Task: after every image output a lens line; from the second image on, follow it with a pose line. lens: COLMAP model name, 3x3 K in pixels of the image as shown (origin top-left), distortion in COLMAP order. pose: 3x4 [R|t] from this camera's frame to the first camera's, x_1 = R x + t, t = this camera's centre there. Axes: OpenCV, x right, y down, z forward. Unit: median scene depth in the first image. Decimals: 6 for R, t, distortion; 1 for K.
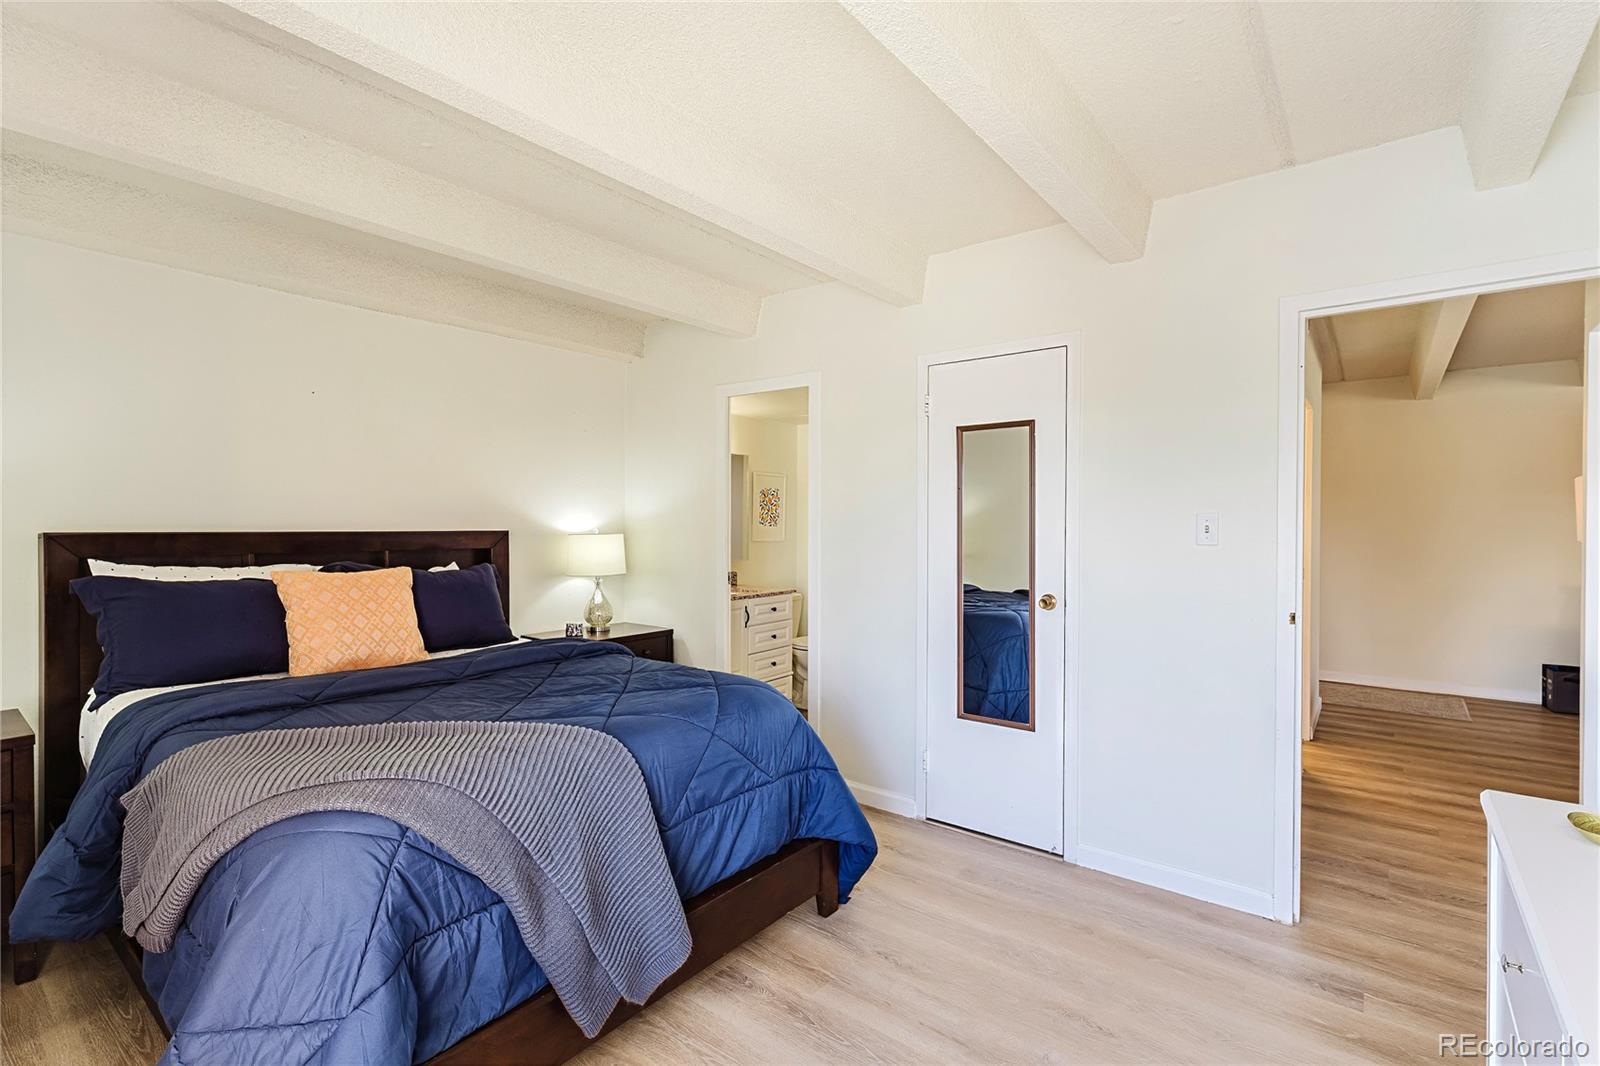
lens RADIAL K [[730.8, 0, 798.6], [0, 730.8, 531.7], [0, 0, 1]] dist [0.000550, 0.000287]
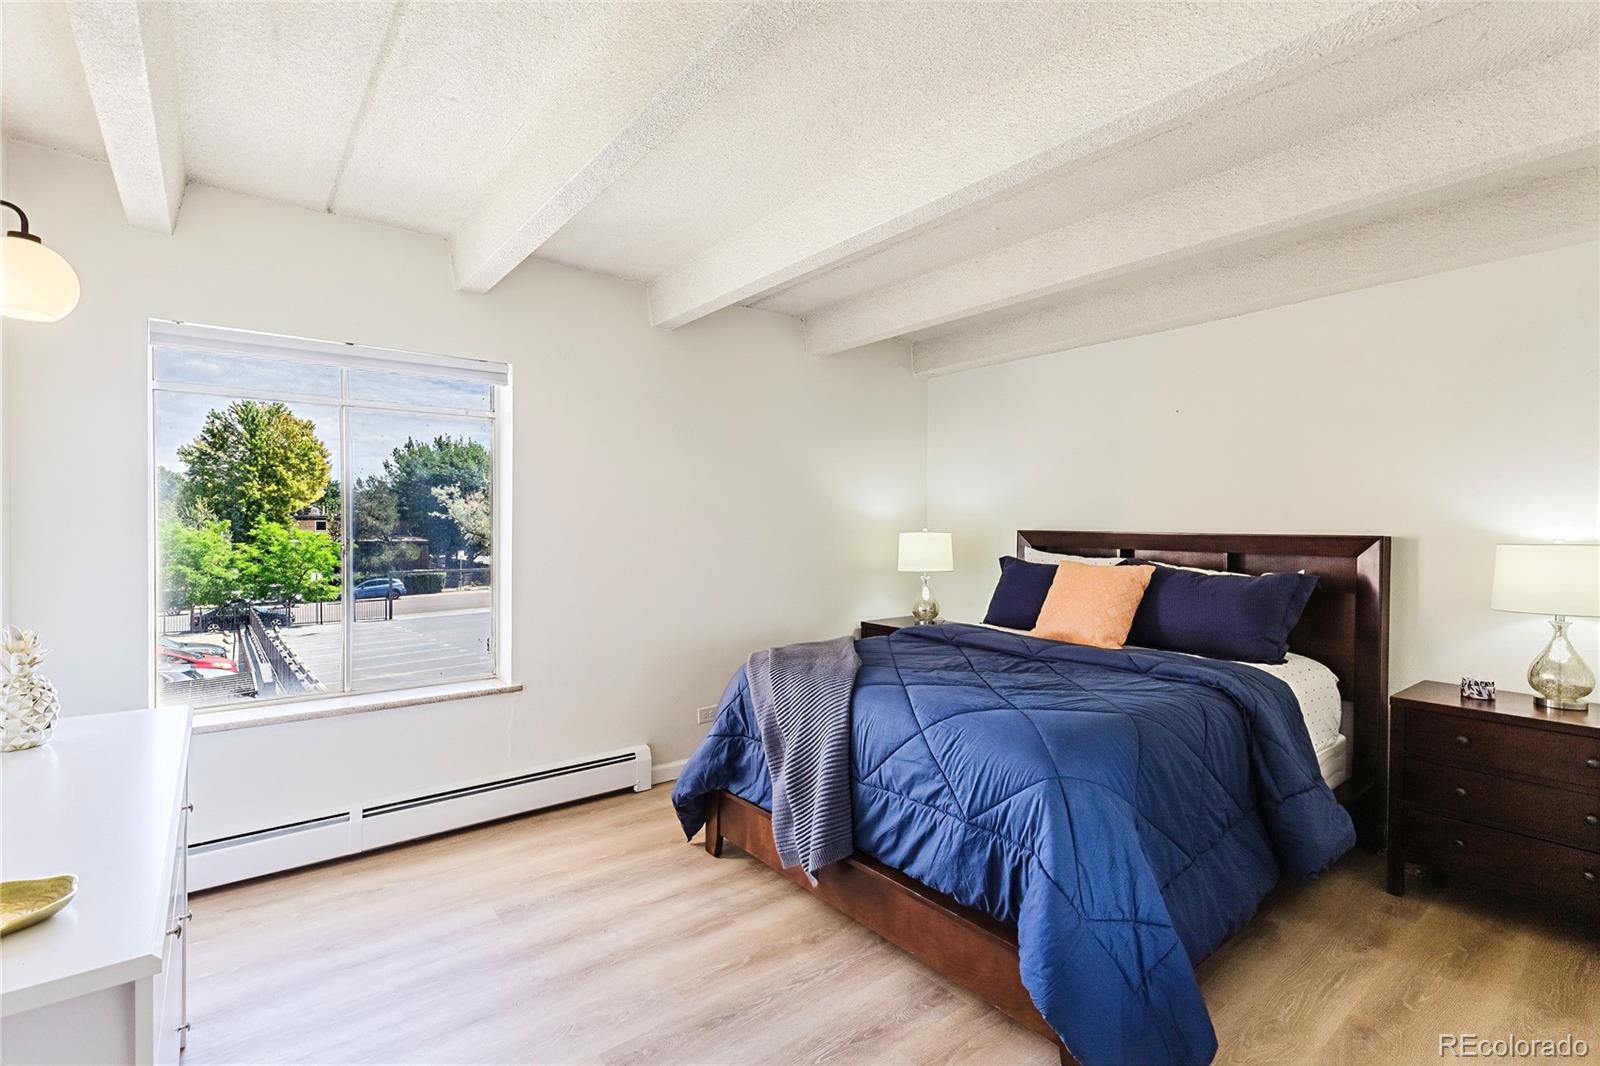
lens RADIAL K [[730.8, 0, 798.6], [0, 730.8, 531.7], [0, 0, 1]] dist [0.000550, 0.000287]
pose [[-0.228674, 0.010816, -0.973443, 0.465272], [-0.013843, 0.999801, 0.014361, -0.009535], [0.973405, 0.016760, -0.228479, 0.537802]]
